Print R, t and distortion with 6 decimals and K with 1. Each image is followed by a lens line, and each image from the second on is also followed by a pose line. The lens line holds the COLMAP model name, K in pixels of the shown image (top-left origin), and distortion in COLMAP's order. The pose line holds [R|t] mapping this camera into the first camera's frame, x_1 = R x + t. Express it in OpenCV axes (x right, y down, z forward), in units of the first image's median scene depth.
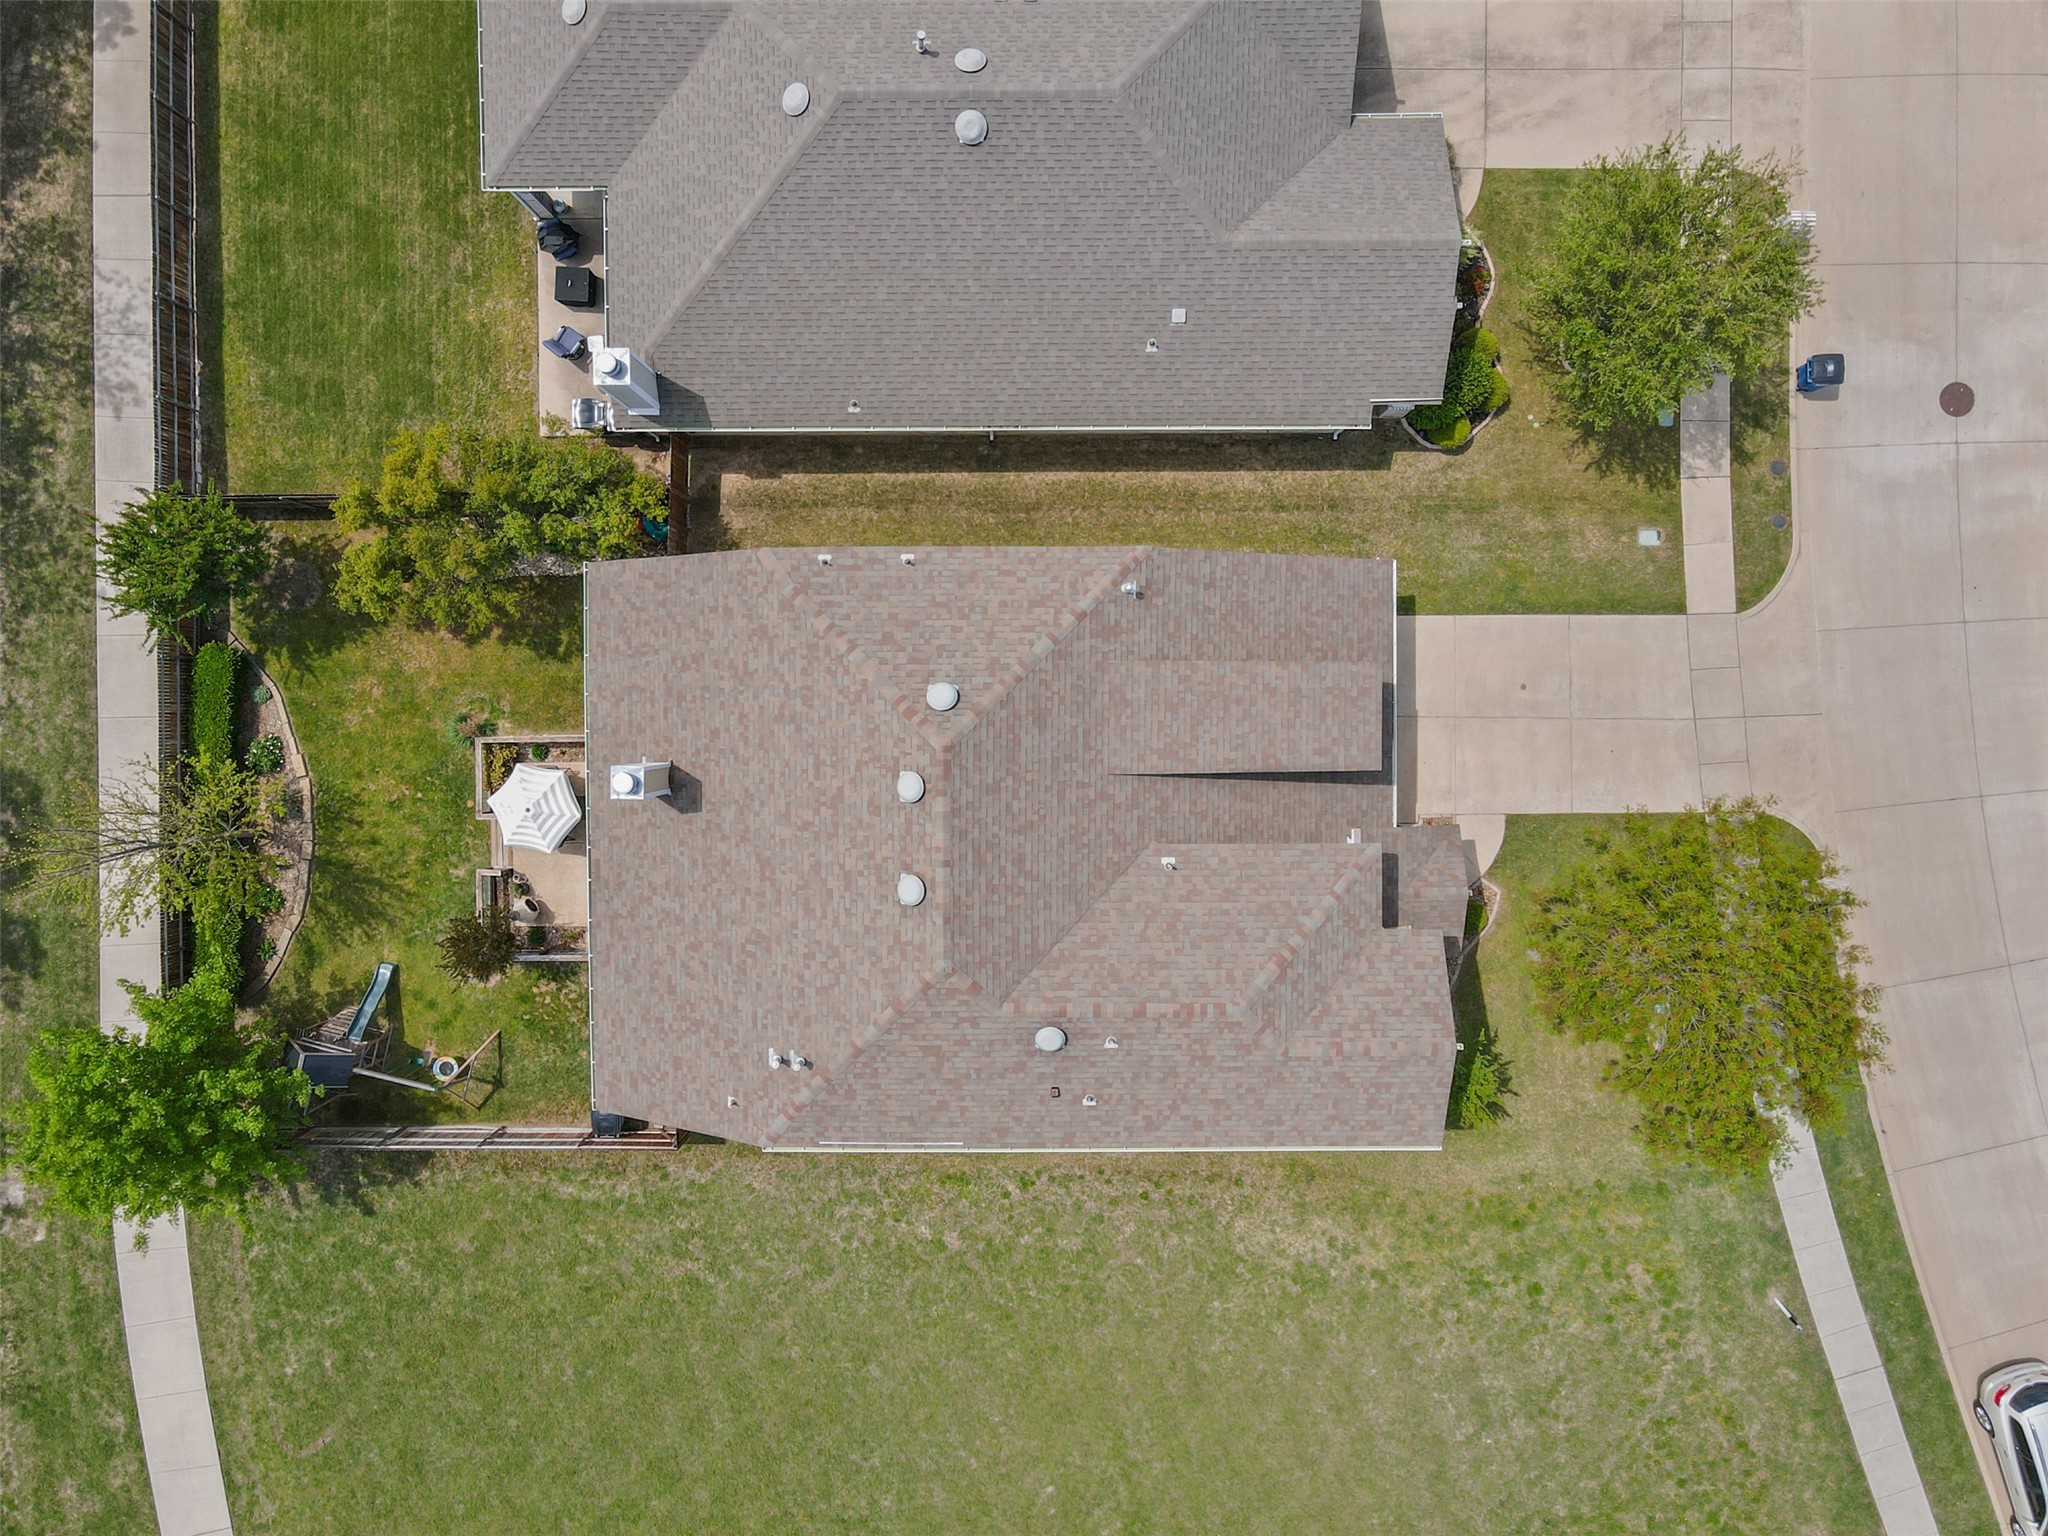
lens RADIAL K [[1573.4, 0, 1024.0], [0, 1573.4, 768.0], [0, 0, 1]] dist [0.012678, -0.005781]
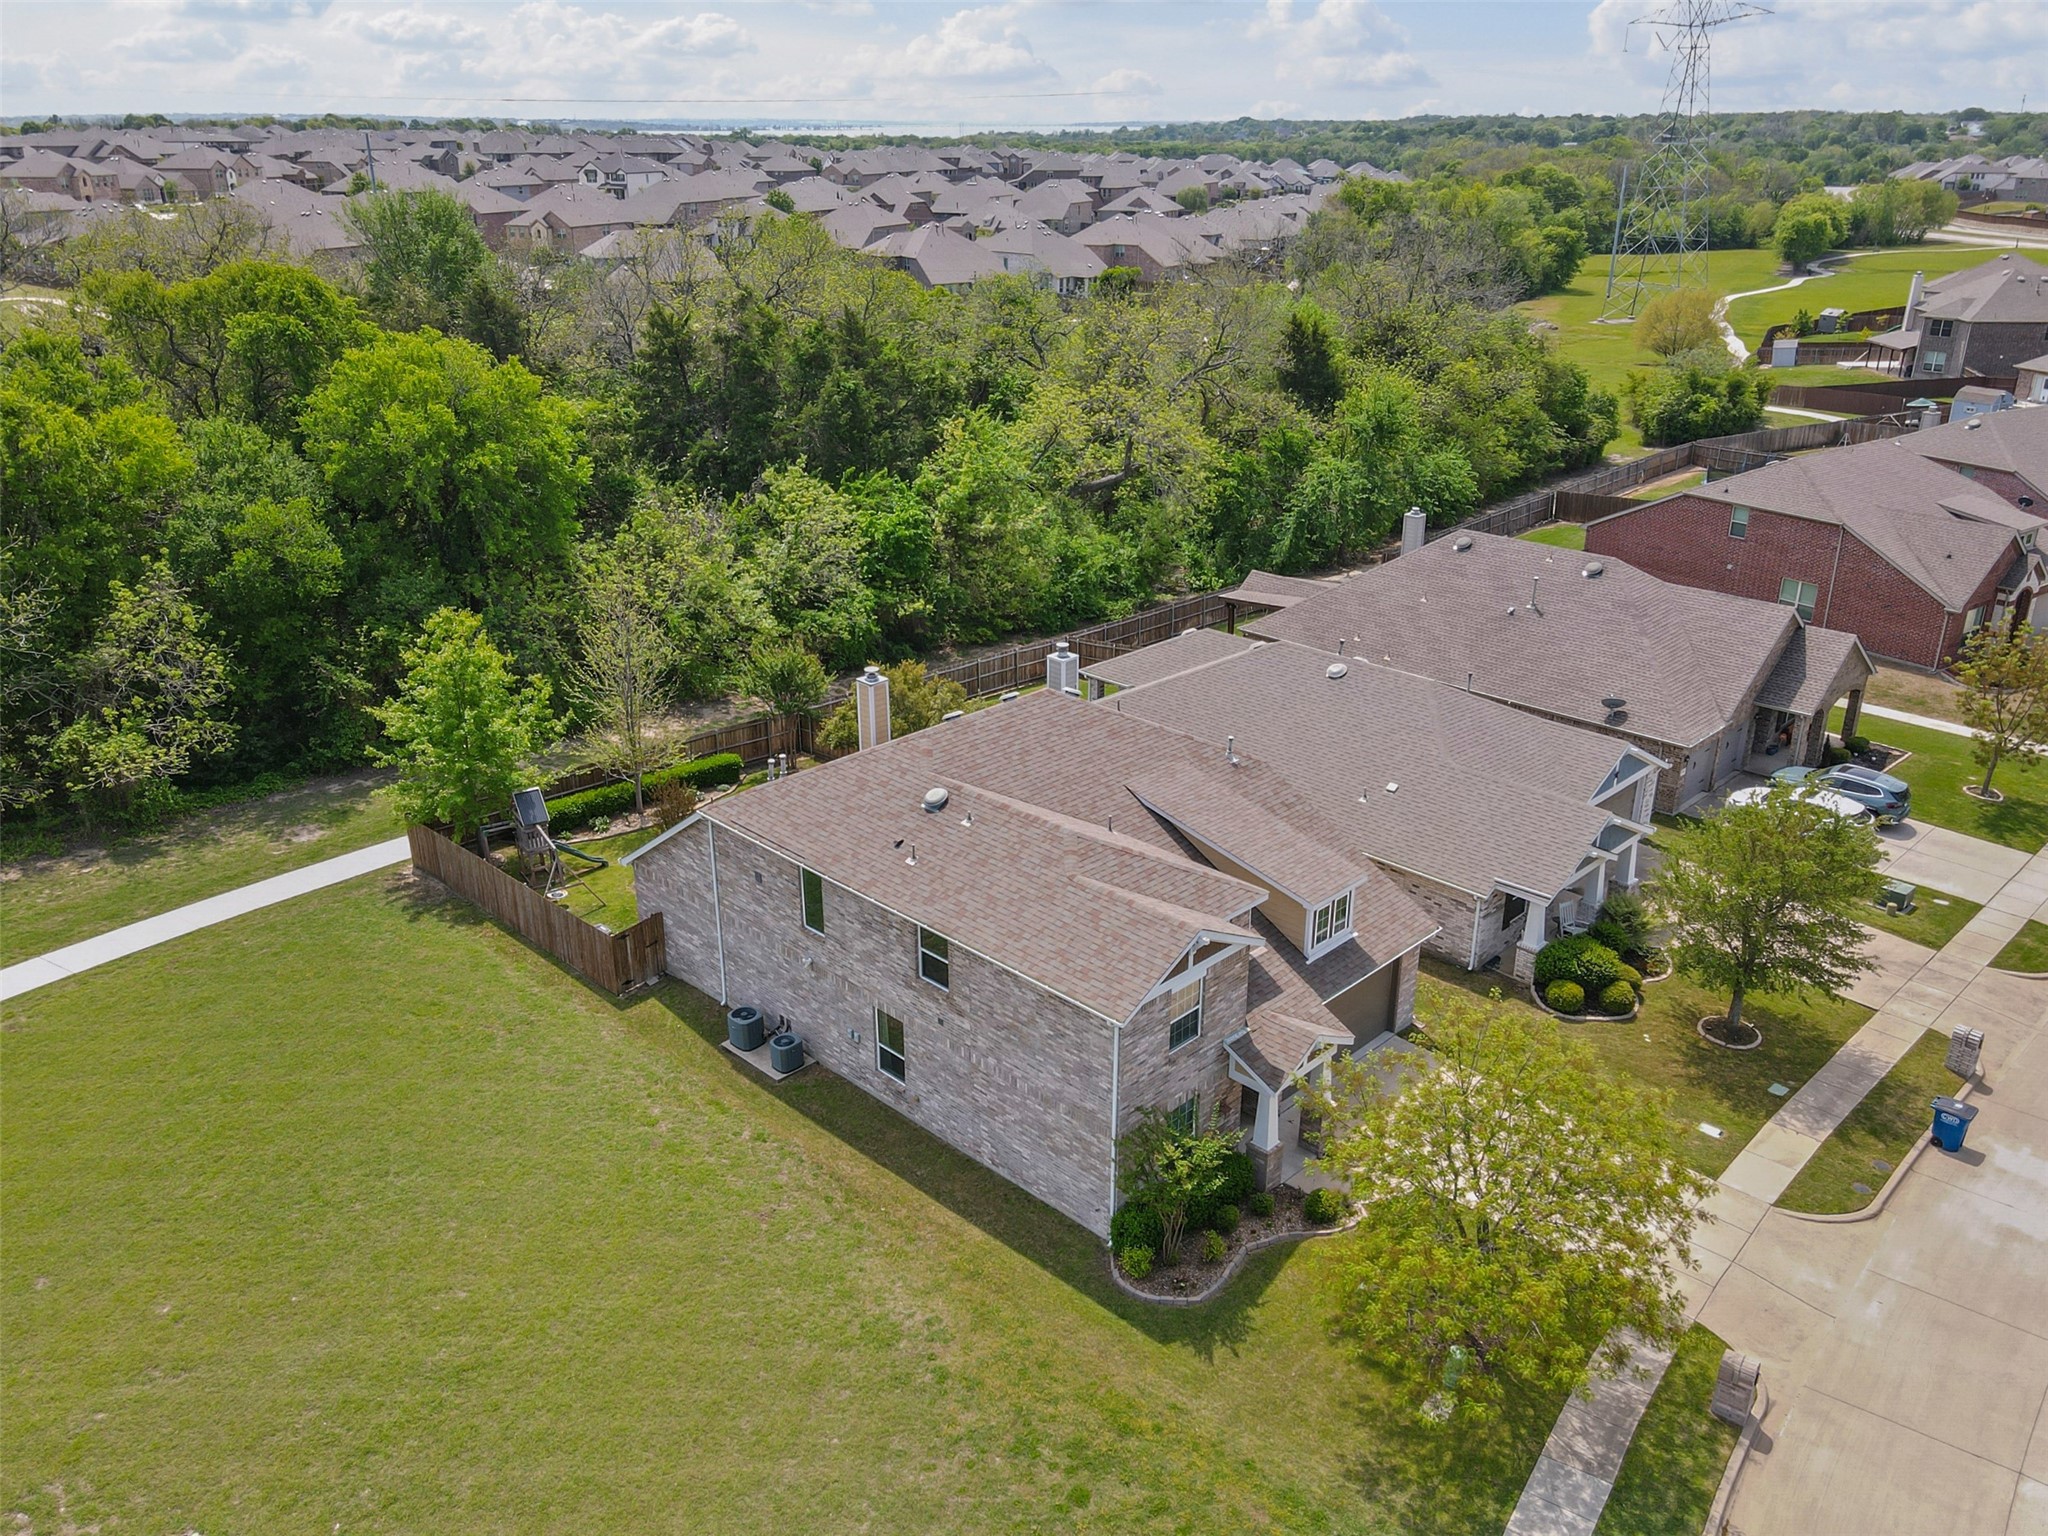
lens RADIAL K [[1573.4, 0, 1024.0], [0, 1573.4, 768.0], [0, 0, 1]] dist [0.012678, -0.005781]
pose [[0.702070, 0.273465, -0.657507, 0.671304], [-0.711601, 0.234579, -0.662266, 0.727674], [-0.026870, 0.932840, 0.359289, 0.464222]]
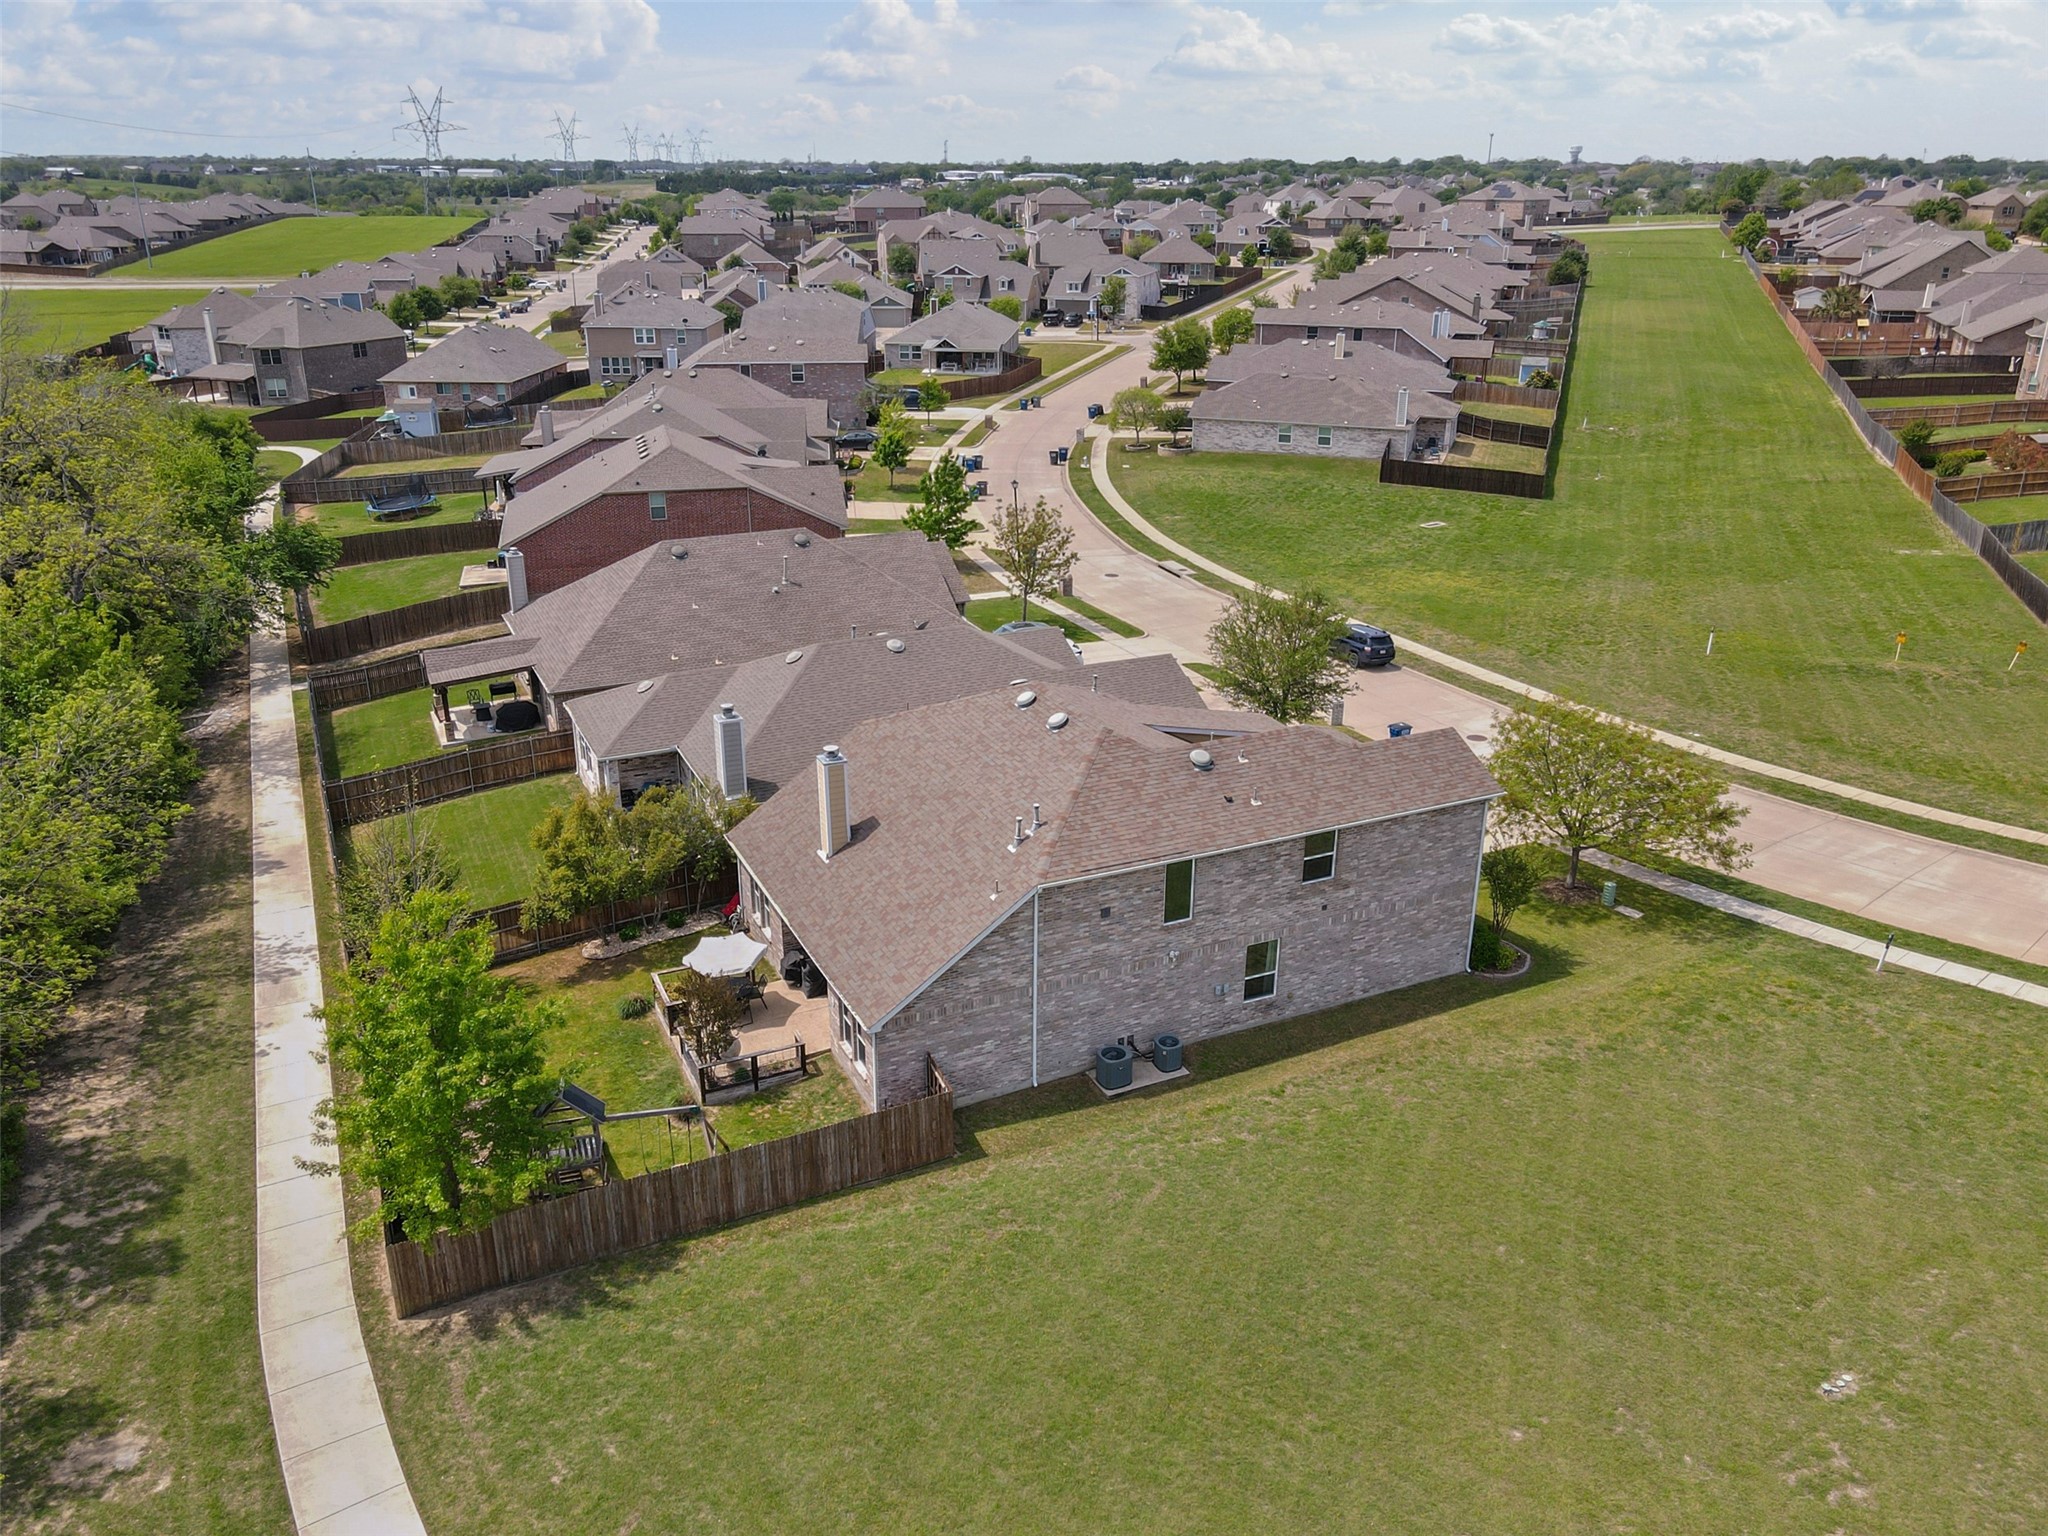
lens RADIAL K [[1558.5, 0, 1024.0], [0, 1558.5, 768.0], [0, 0, 1]] dist [-0.001577, 0.029598]
pose [[0.906076, -0.145702, 0.397237, -0.520764], [0.423030, 0.293125, -0.857393, 1.005977], [0.008484, 0.944907, 0.327230, 0.480476]]
